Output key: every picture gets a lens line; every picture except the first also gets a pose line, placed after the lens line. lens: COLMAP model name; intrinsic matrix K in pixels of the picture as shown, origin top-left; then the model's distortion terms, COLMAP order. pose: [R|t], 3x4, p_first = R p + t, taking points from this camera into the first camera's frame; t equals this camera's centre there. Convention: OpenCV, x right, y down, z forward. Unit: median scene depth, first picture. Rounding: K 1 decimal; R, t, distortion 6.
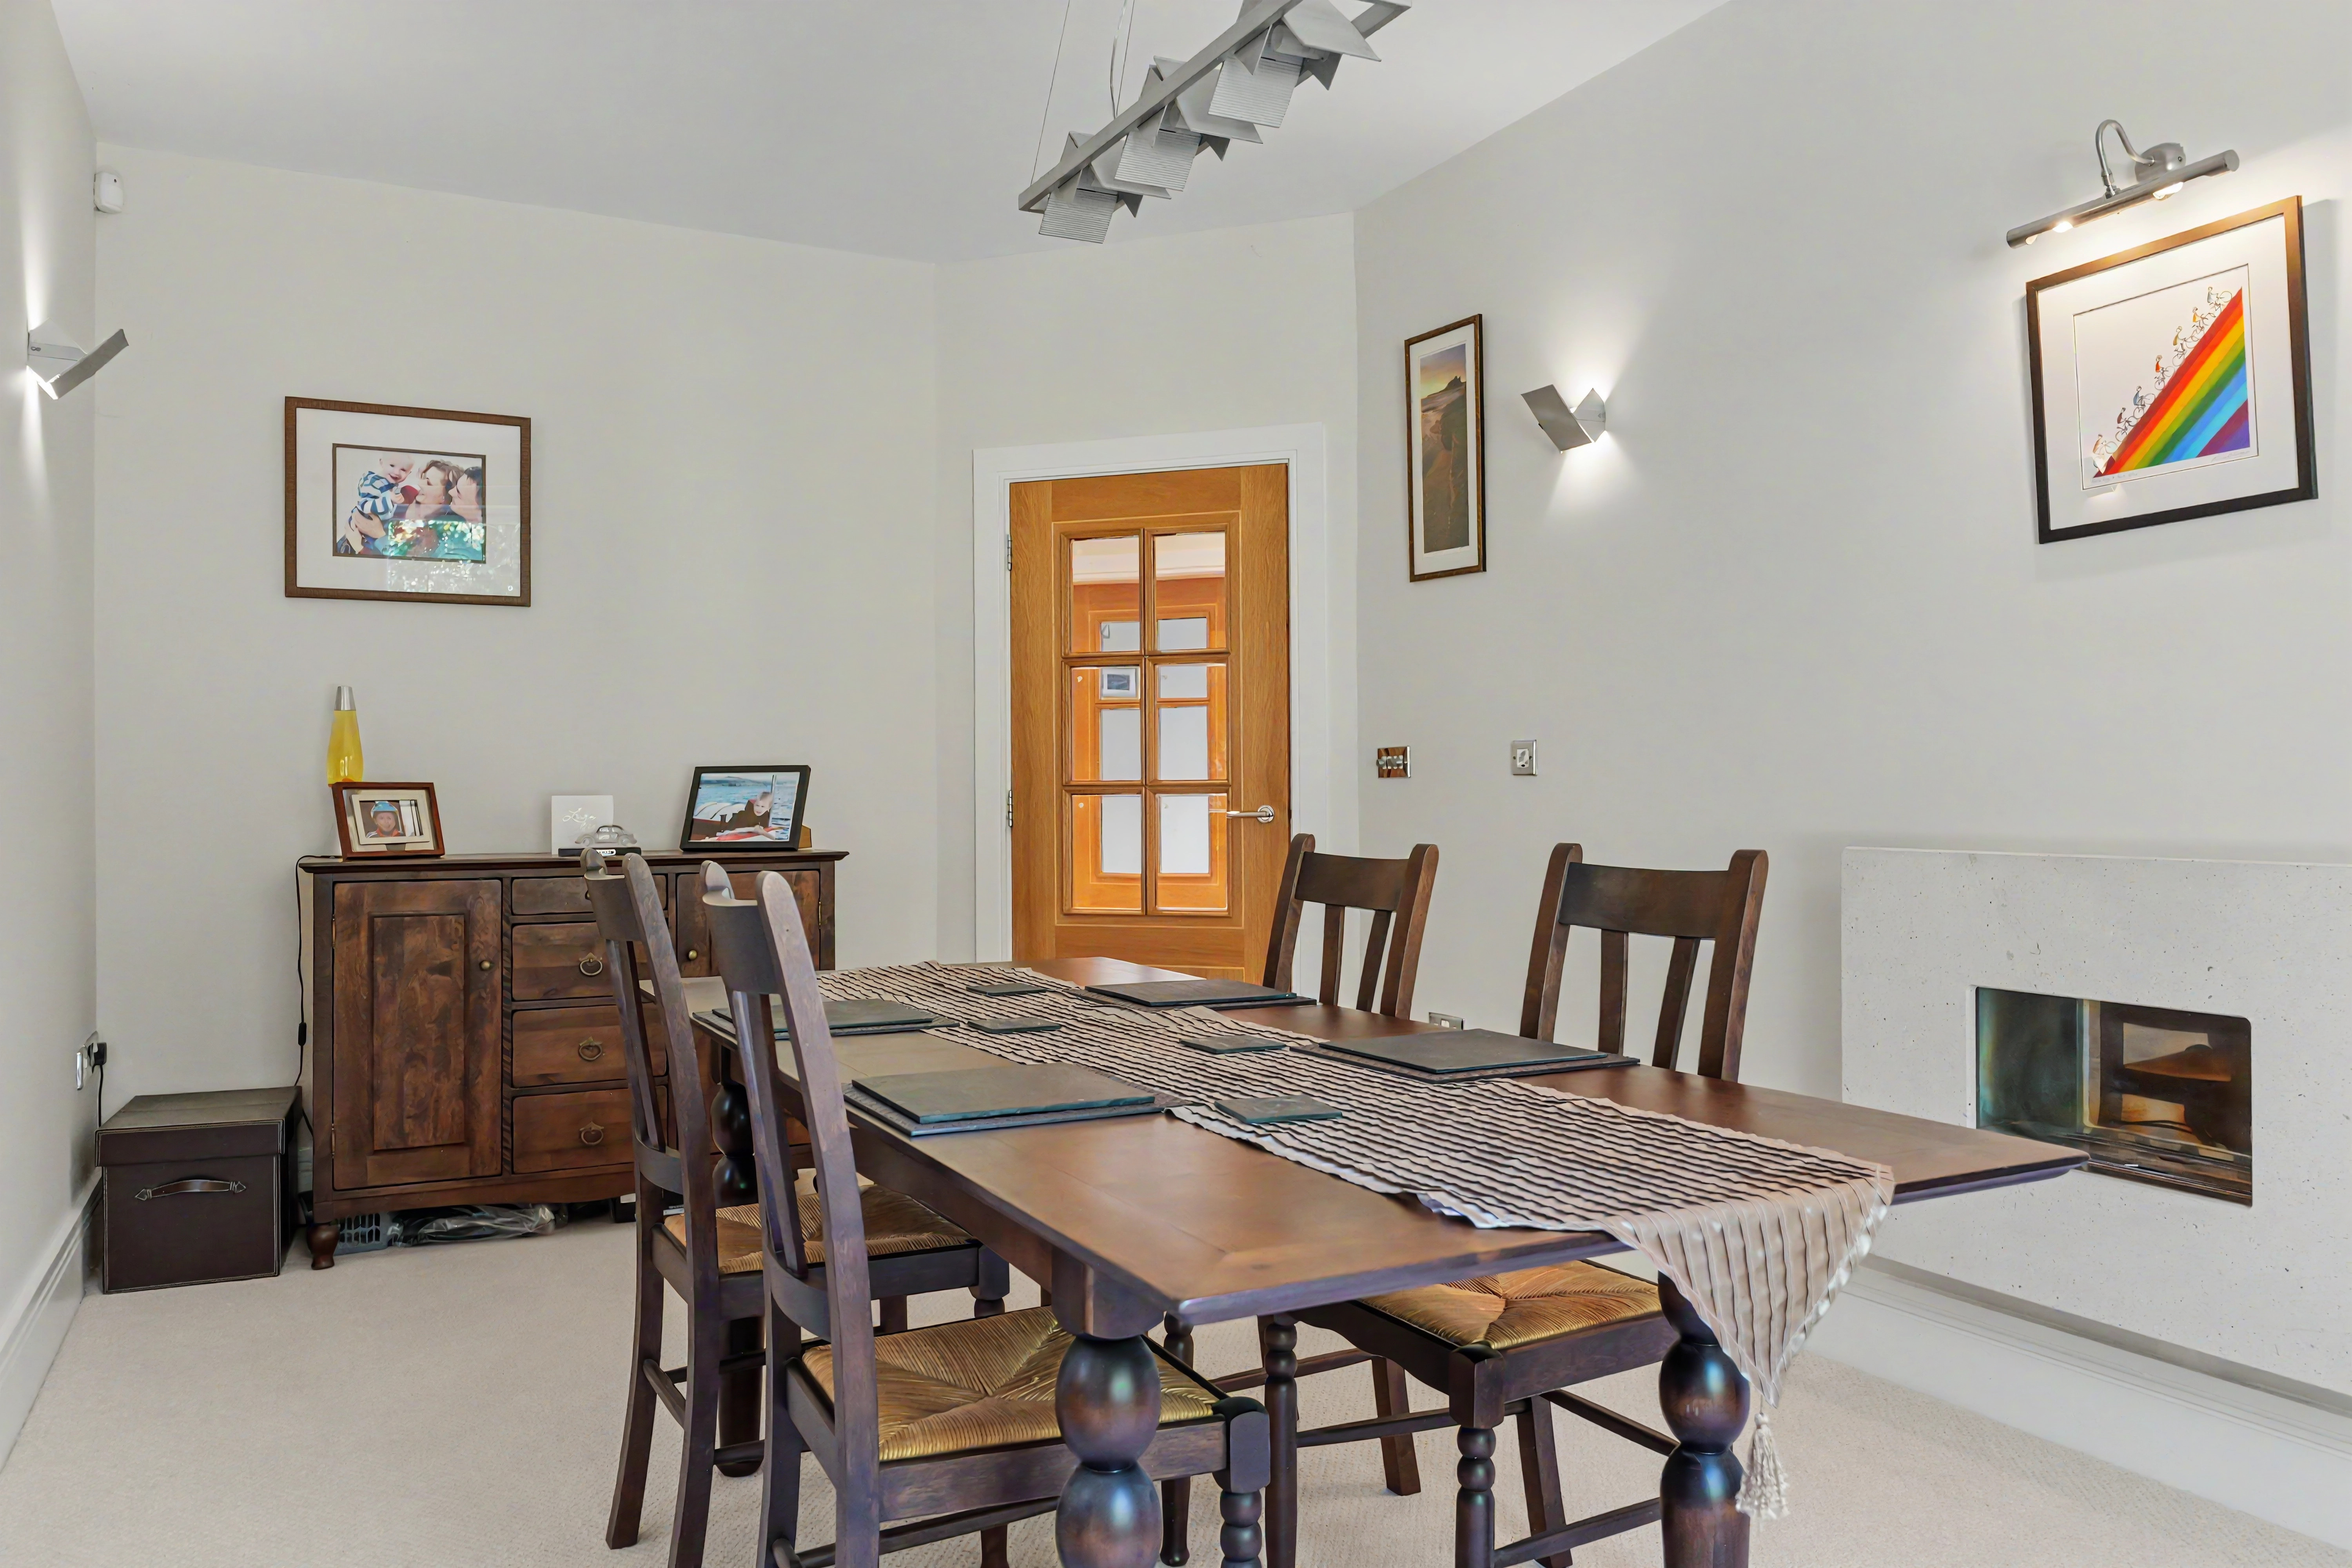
lens RADIAL K [[1760.5, 0, 1177.3], [0, 1760.5, 782.8], [0, 0, 1]] dist [0.000176, 0.000223]
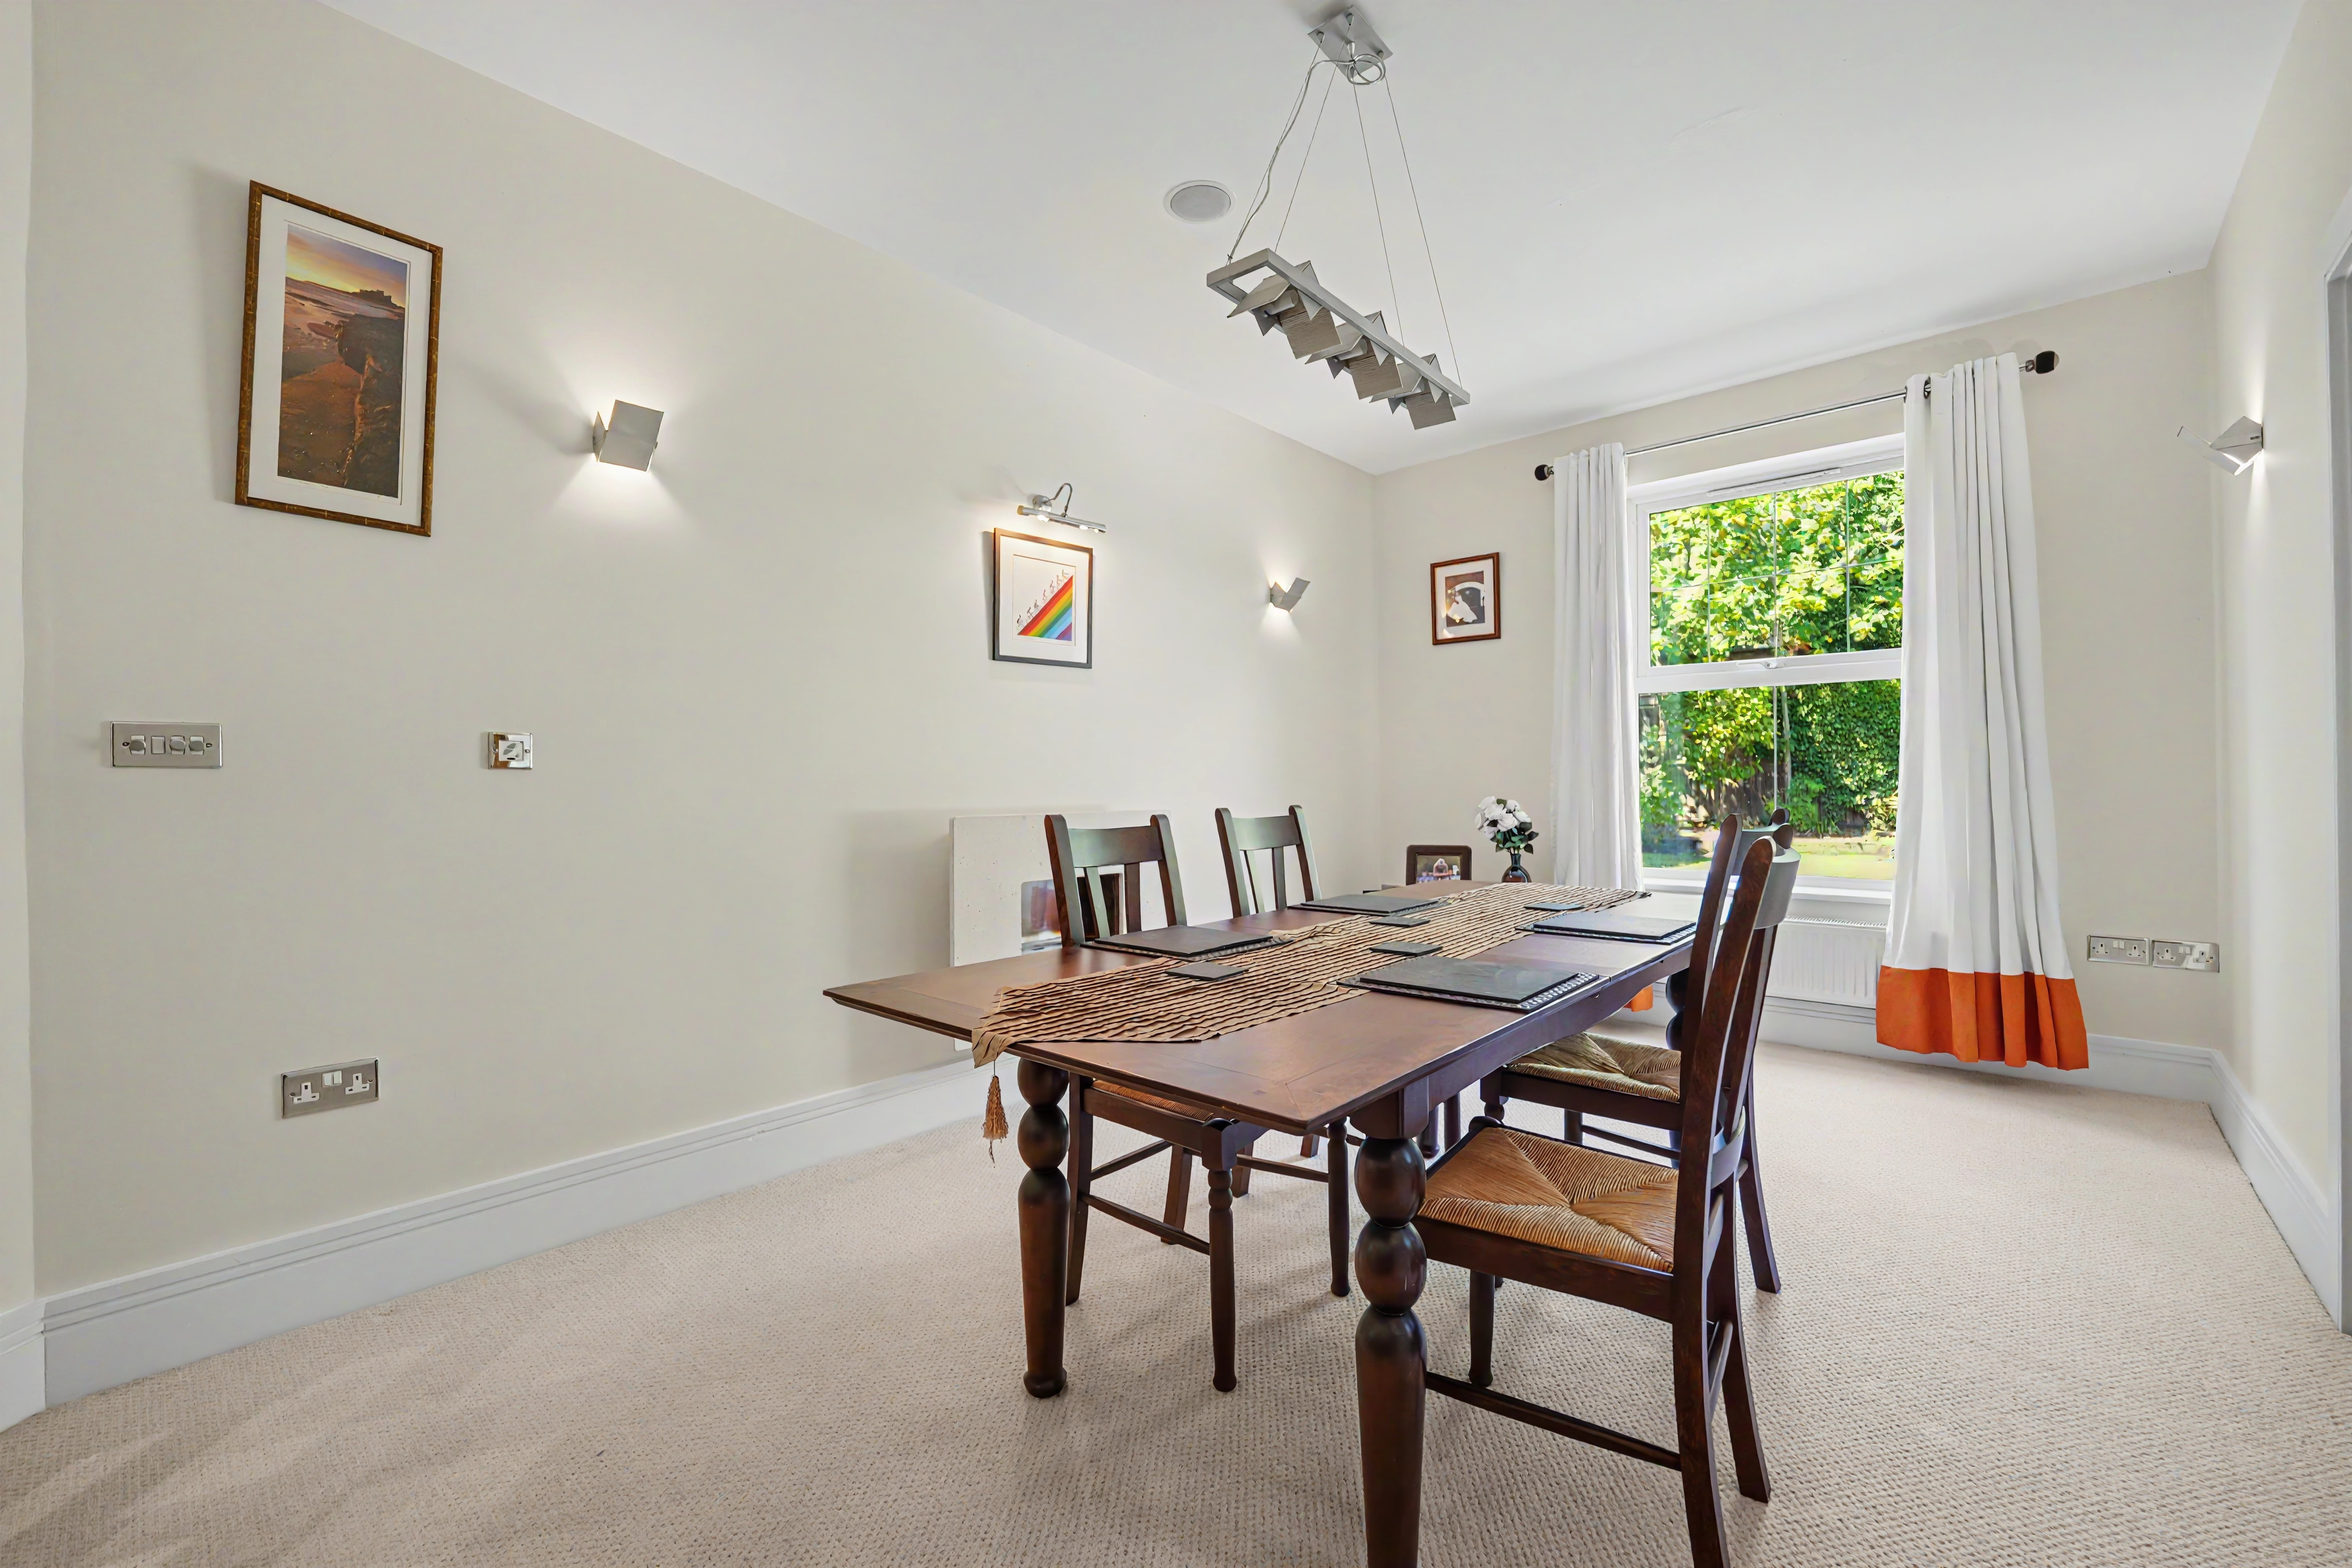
lens RADIAL K [[960.0, 0, 1187.2], [0, 960.0, 790.0], [0, 0, 1]] dist [0.000725, -0.000125]
pose [[-0.380294, 0.001422, 0.924865, -0.452533], [0.006688, 0.999977, 0.001213, 0.009920], [-0.924841, 0.006647, -0.380295, 0.903737]]
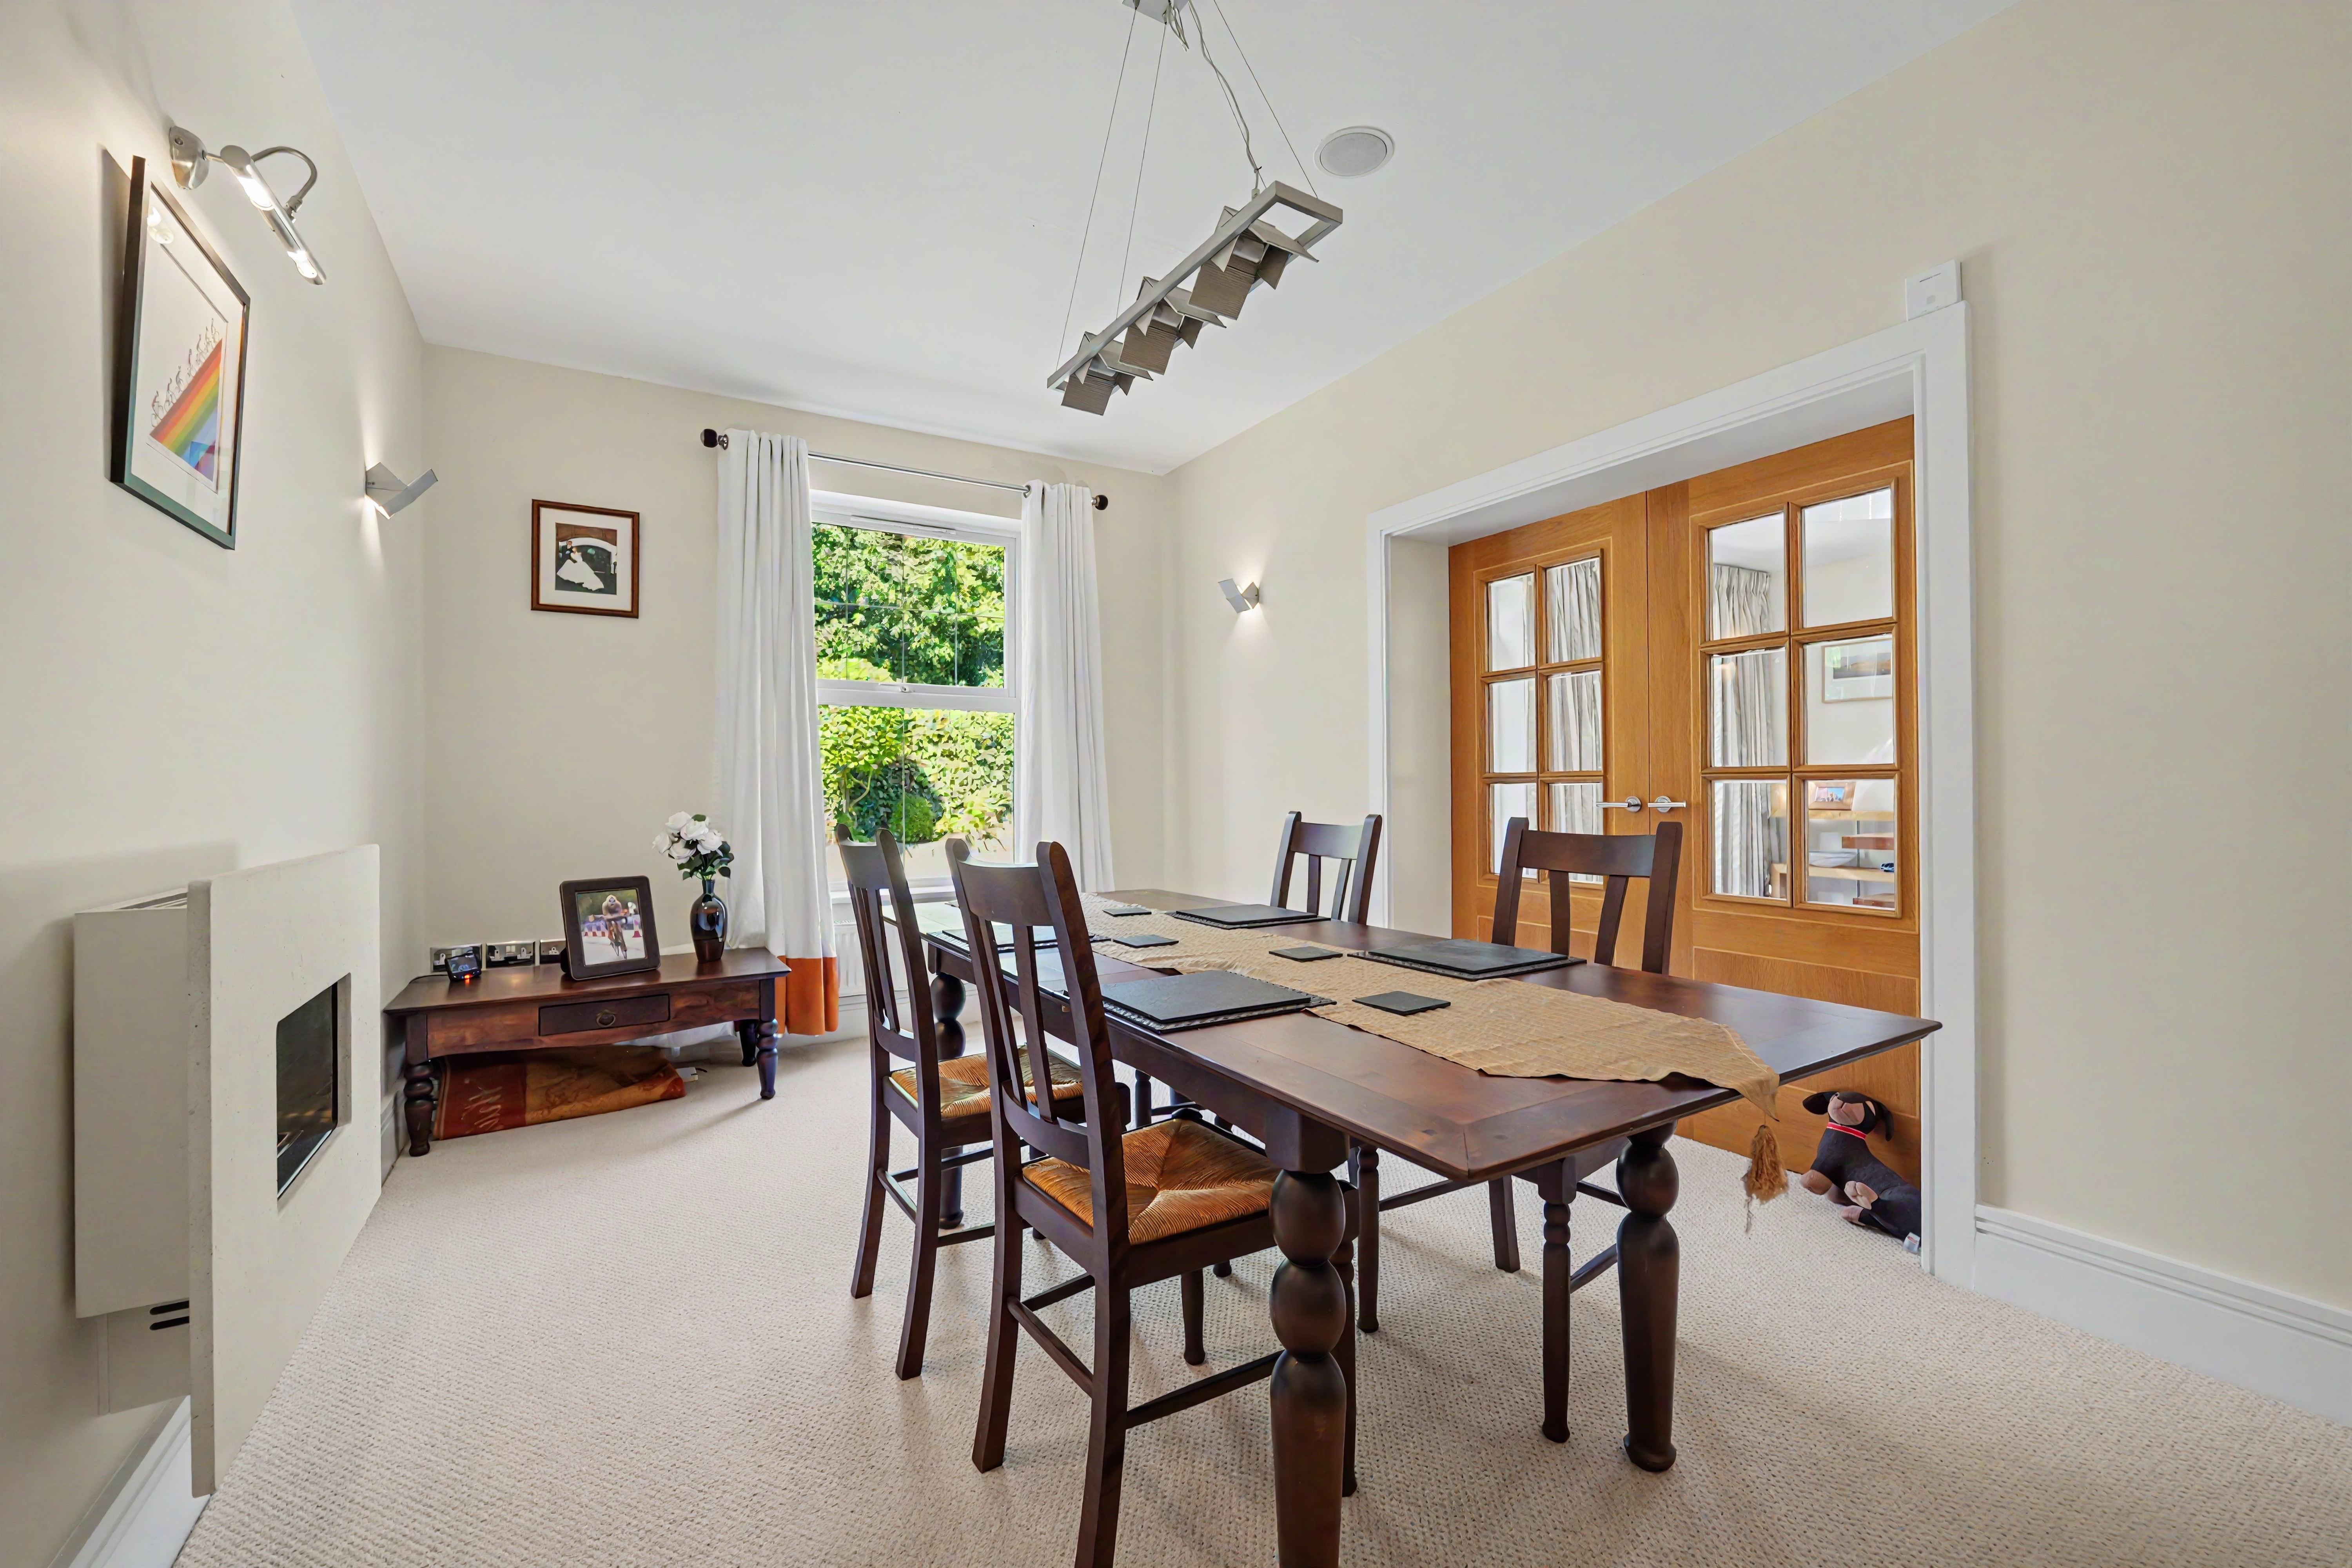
lens RADIAL K [[960.0, 0, 1187.1], [0, 960.0, 783.2], [0, 0, 1]] dist [0.000725, -0.000125]
pose [[-0.997073, 0.012040, -0.075498, 0.028089], [0.012996, 0.999841, -0.012190, 0.010940], [0.075339, -0.013136, -0.997071, 1.096200]]
